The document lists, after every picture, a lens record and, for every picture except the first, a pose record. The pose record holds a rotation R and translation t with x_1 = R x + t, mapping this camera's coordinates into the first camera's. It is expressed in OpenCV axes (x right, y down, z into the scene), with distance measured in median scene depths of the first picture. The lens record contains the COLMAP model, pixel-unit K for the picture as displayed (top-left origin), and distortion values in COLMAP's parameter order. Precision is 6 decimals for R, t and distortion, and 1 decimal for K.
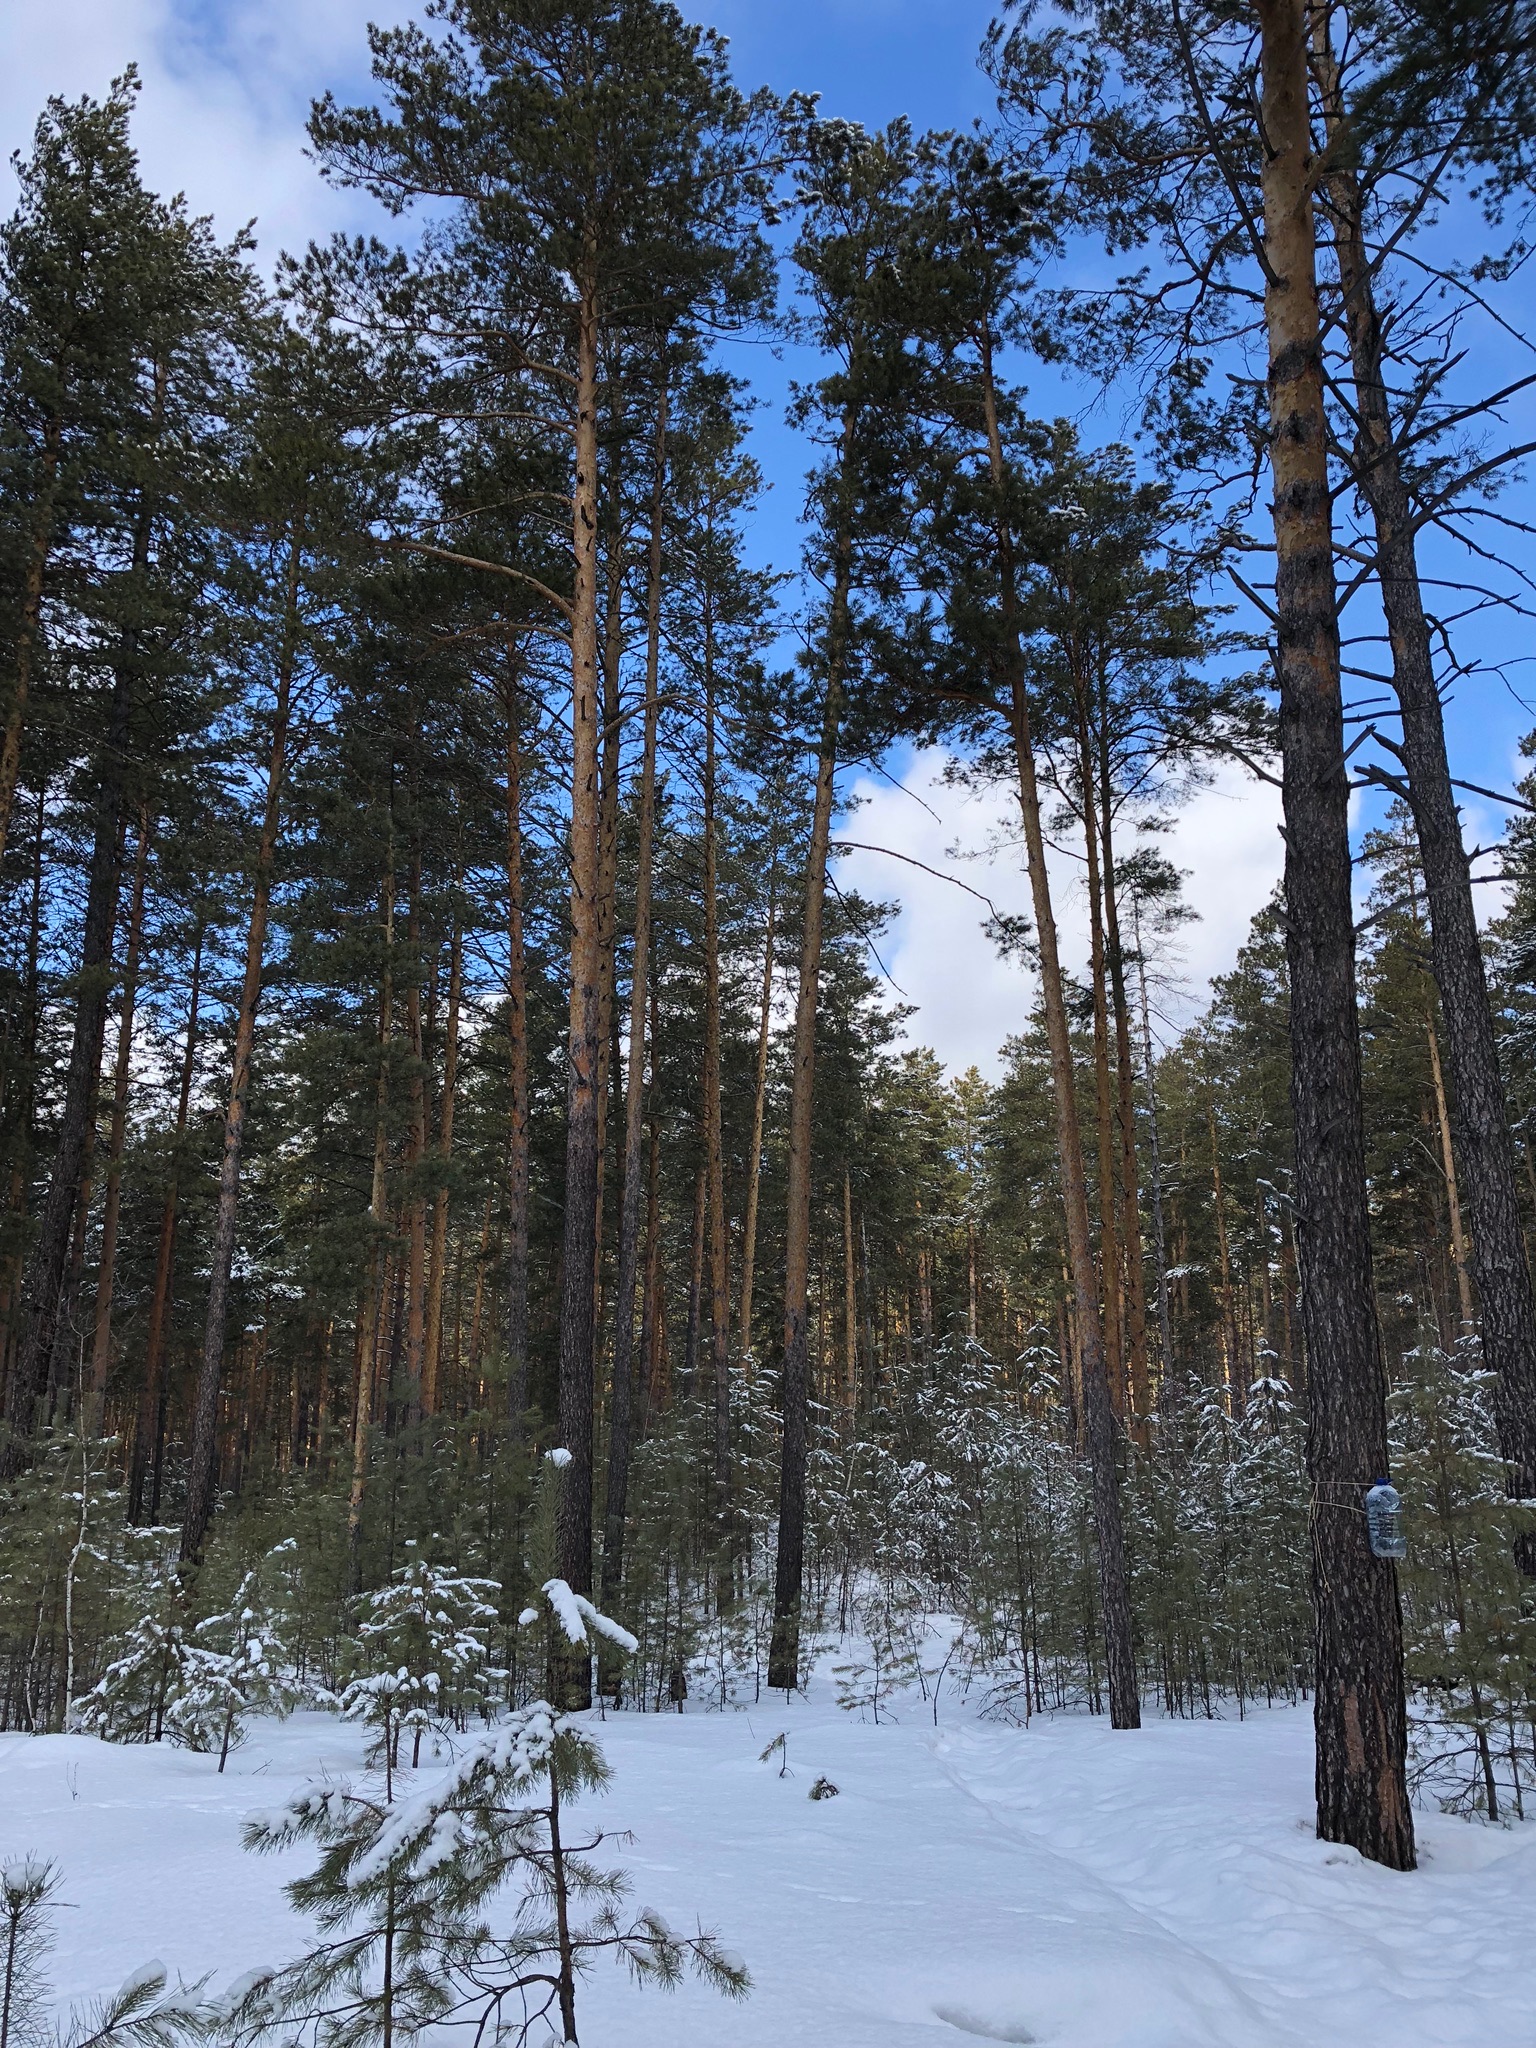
lens RADIAL K [[1708.6, 0, 768.0], [0, 1708.6, 1024.0], [0, 0, 1]] dist [0.031255, -0.011530]
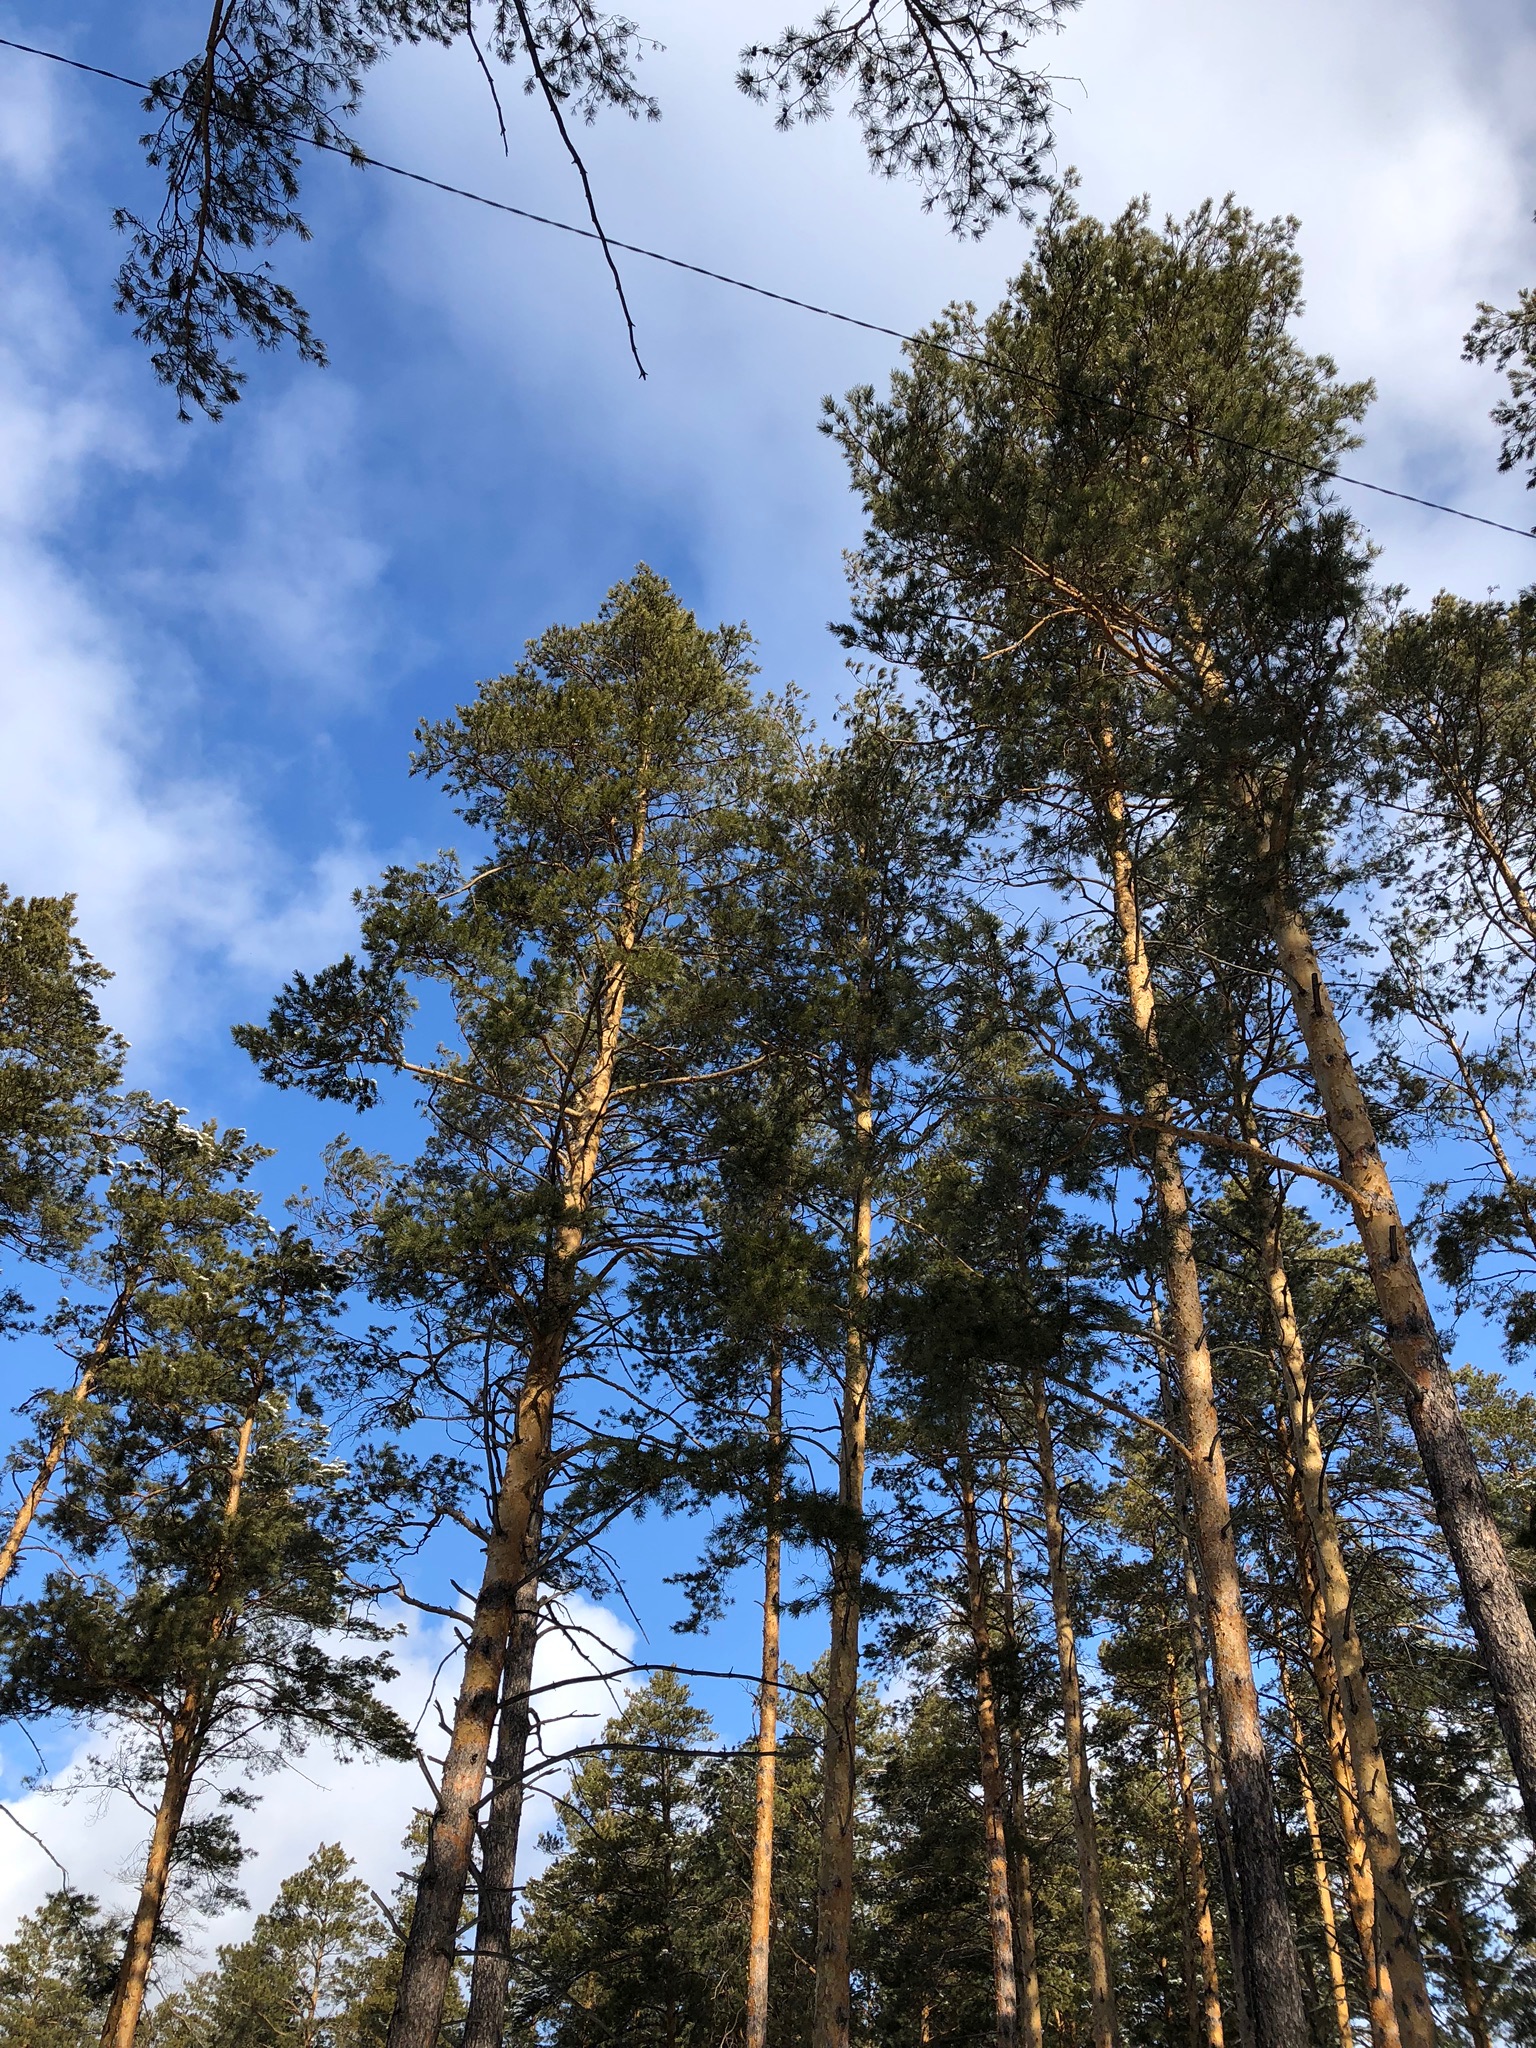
lens RADIAL K [[1708.6, 0, 768.0], [0, 1708.6, 1024.0], [0, 0, 1]] dist [0.031255, -0.011530]
pose [[0.842708, 0.397924, 0.362629, -0.056295], [-0.171149, 0.836635, -0.520336, -0.021303], [-0.510442, 0.376428, 0.773143, -0.106334]]
